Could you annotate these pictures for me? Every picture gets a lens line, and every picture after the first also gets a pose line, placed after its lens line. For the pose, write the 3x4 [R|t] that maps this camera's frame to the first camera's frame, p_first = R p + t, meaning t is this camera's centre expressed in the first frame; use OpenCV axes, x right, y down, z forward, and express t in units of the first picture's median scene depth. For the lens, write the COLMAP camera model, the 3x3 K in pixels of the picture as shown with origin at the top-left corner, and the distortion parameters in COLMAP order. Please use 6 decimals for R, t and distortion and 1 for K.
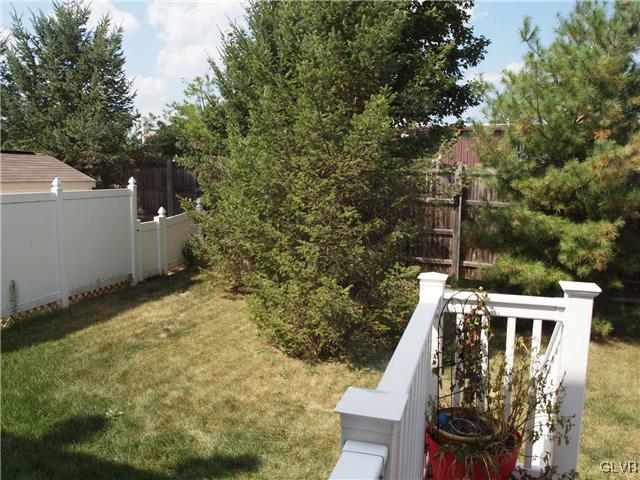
lens RADIAL K [[521.5, 0, 317.2], [0, 521.5, 242.0], [0, 0, 1]] dist [-0.107499, 0.068941]
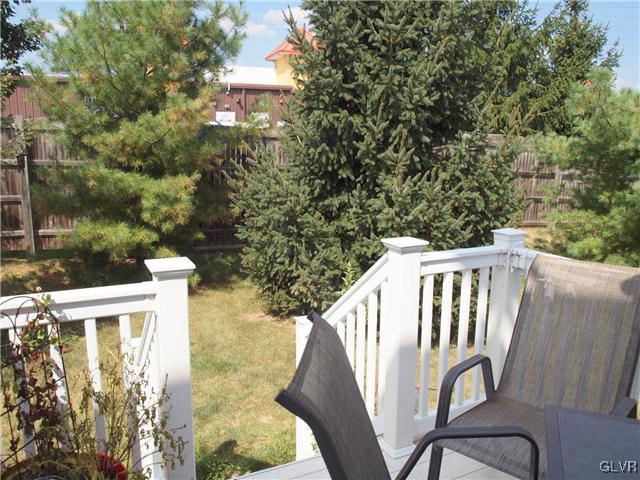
lens RADIAL K [[521.5, 0, 319.2], [0, 521.5, 238.0], [0, 0, 1]] dist [-0.107499, 0.068941]
pose [[0.712262, -0.130836, 0.689612, 0.123315], [0.078036, 0.991144, 0.107445, -0.022498], [-0.697563, -0.022714, 0.716164, 0.245650]]
